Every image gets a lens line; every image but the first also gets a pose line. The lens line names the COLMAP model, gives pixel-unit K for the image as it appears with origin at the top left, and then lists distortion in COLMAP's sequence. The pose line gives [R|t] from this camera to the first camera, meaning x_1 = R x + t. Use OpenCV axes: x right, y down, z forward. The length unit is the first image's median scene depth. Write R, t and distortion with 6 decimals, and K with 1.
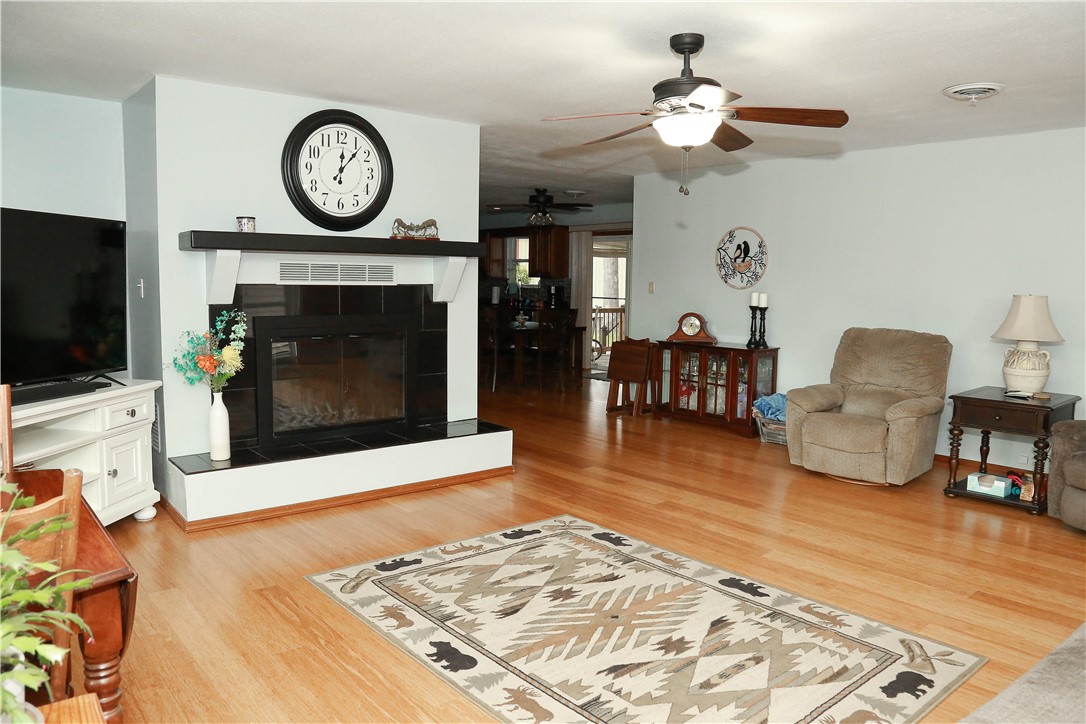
lens RADIAL K [[763.6, 0, 546.8], [0, 763.6, 366.9], [0, 0, 1]] dist [-0.137713, 0.083671]
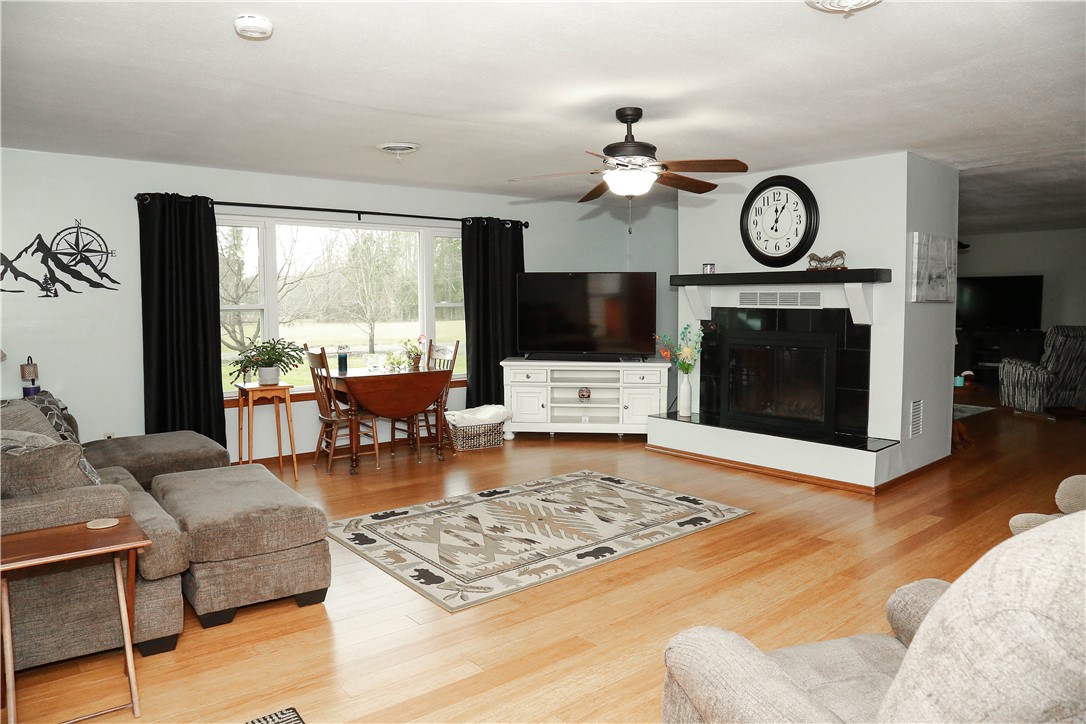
lens RADIAL K [[720.3, 0, 545.9], [0, 720.3, 367.3], [0, 0, 1]] dist [-0.126311, 0.063637]
pose [[-0.012880, 0.074616, -0.997129, 1.323925], [-0.107376, 0.991342, 0.075570, -0.078478], [0.994135, 0.108041, -0.004757, 0.846354]]
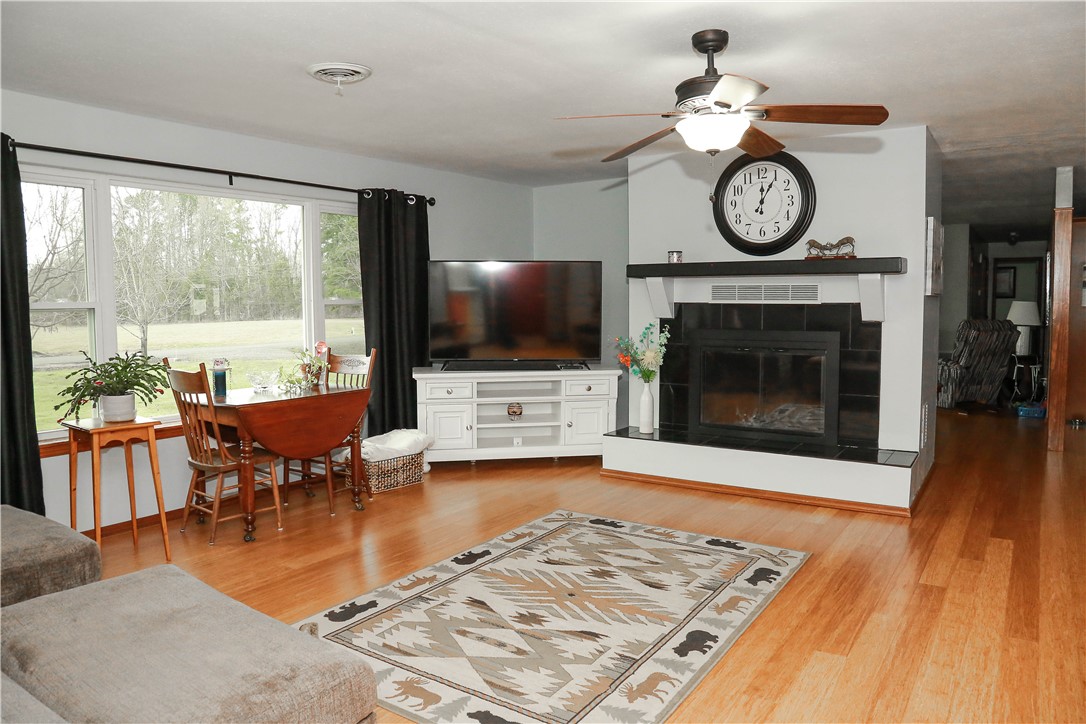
lens RADIAL K [[748.6, 0, 543.0], [0, 748.6, 362.0], [0, 0, 1]] dist [-0.121542, 0.069399]
pose [[0.264649, 0.064121, -0.962211, 0.966871], [-0.097077, 0.994490, 0.039572, -0.046531], [0.959446, 0.082935, 0.269415, 0.543003]]
